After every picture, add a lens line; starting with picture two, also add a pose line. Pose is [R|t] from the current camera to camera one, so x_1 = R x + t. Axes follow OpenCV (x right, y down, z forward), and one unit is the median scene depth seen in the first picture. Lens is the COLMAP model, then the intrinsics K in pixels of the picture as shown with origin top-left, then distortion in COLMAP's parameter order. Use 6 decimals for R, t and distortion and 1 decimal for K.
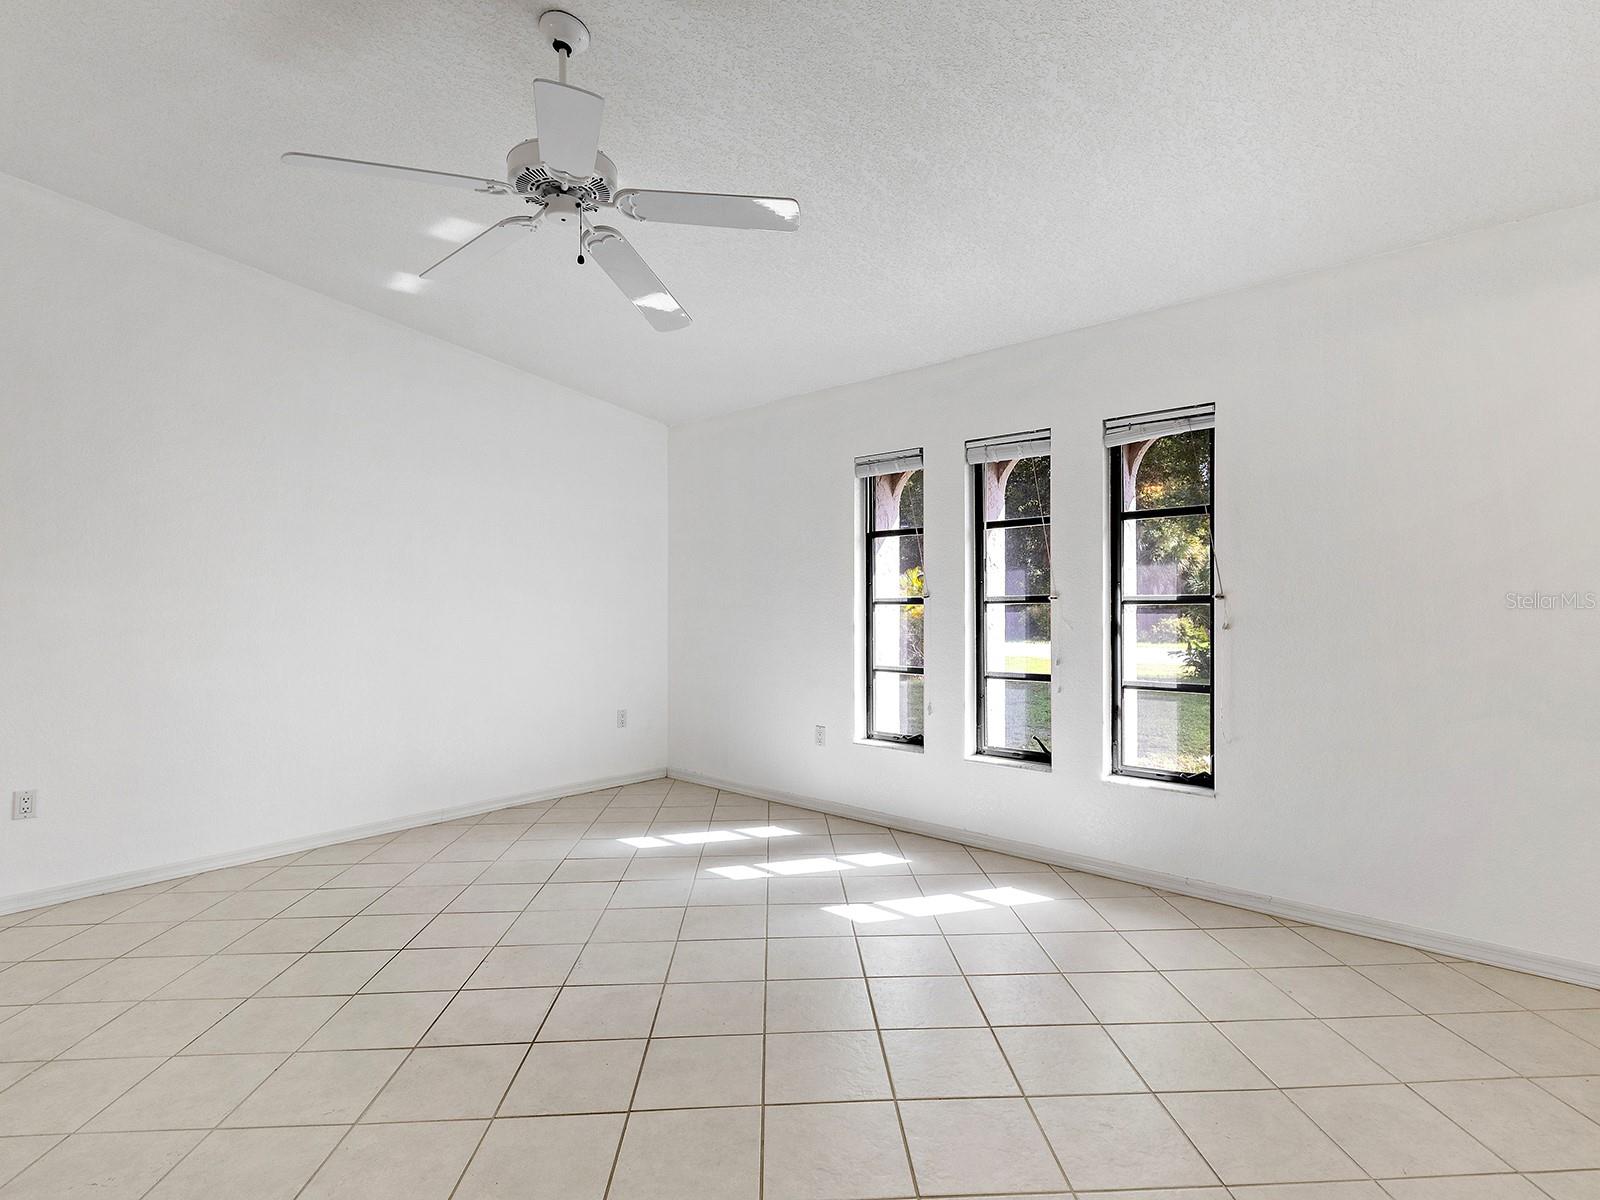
lens RADIAL K [[812.0, 0, 801.8], [0, 812.0, 597.8], [0, 0, 1]] dist [-0.004501, 0.000693]
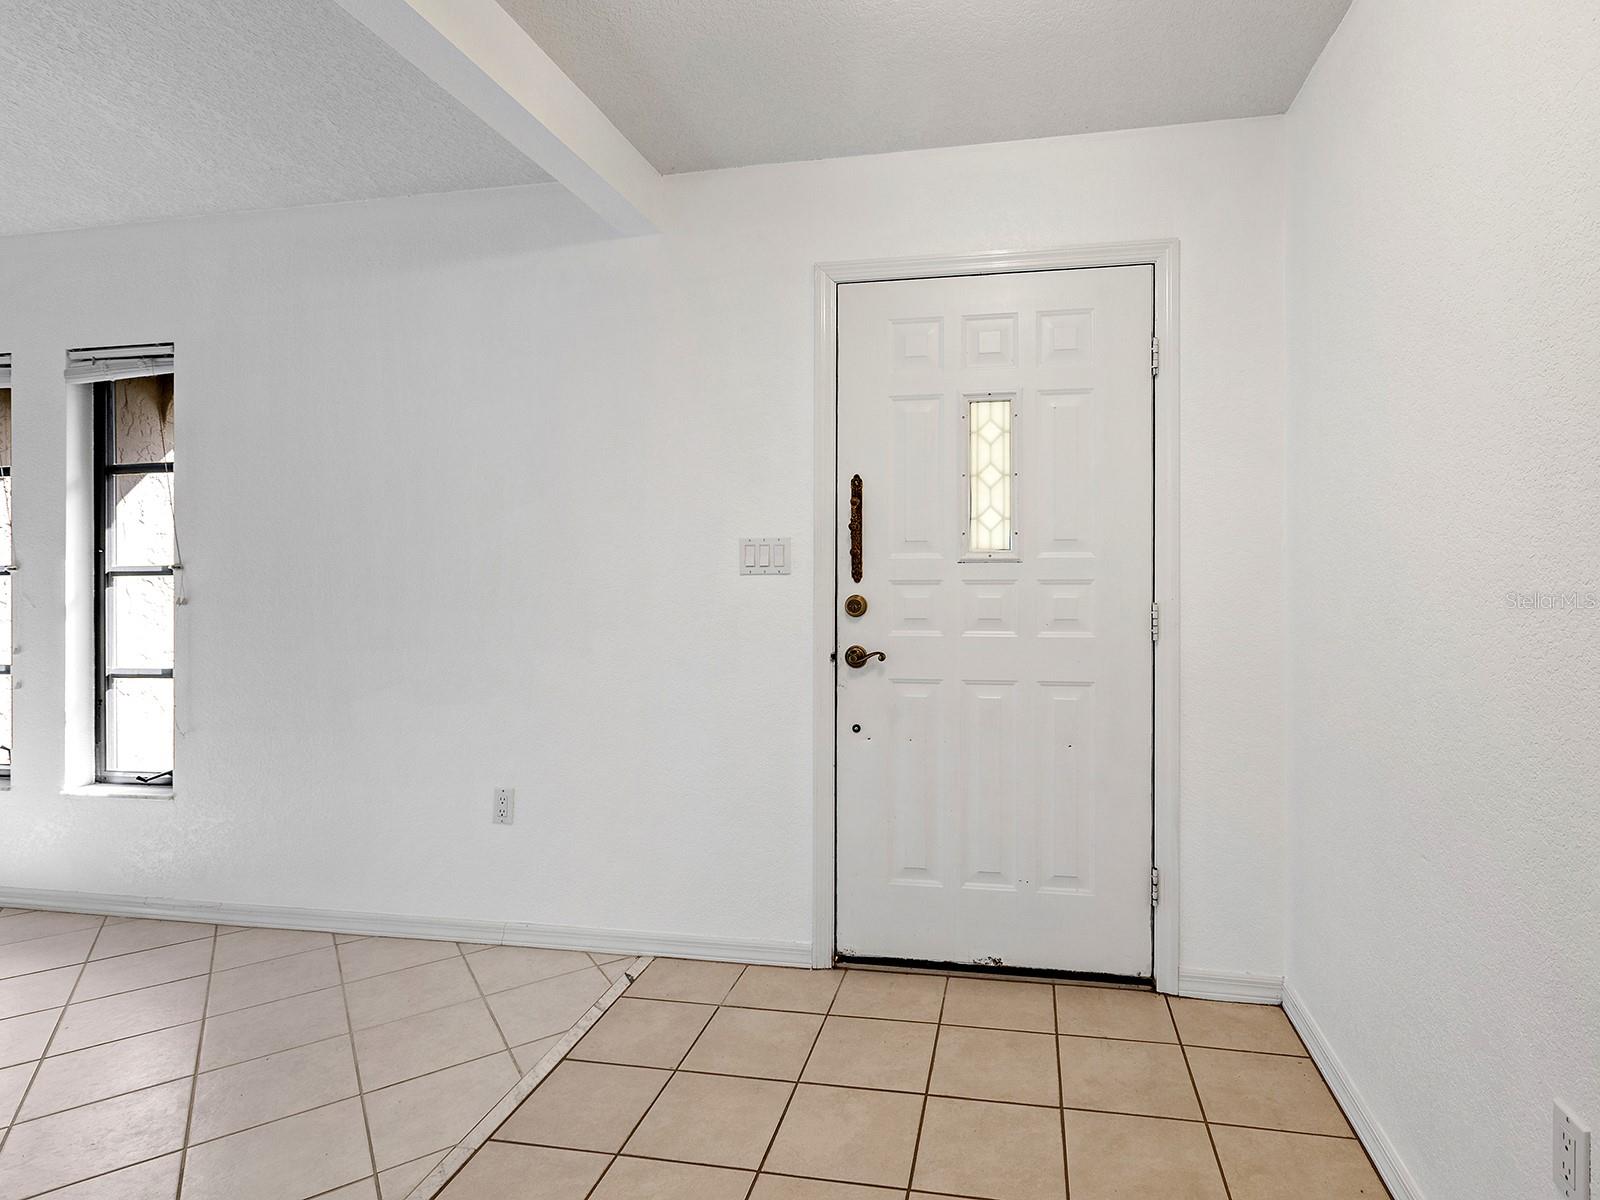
lens RADIAL K [[1186.2, 0, 797.3], [0, 1186.2, 553.5], [0, 0, 1]] dist [0.007233, 0.005664]
pose [[0.879211, 0.003554, 0.476420, 0.387073], [0.001180, 0.999953, -0.009638, -0.001981], [-0.476431, 0.009036, 0.879165, -0.345283]]
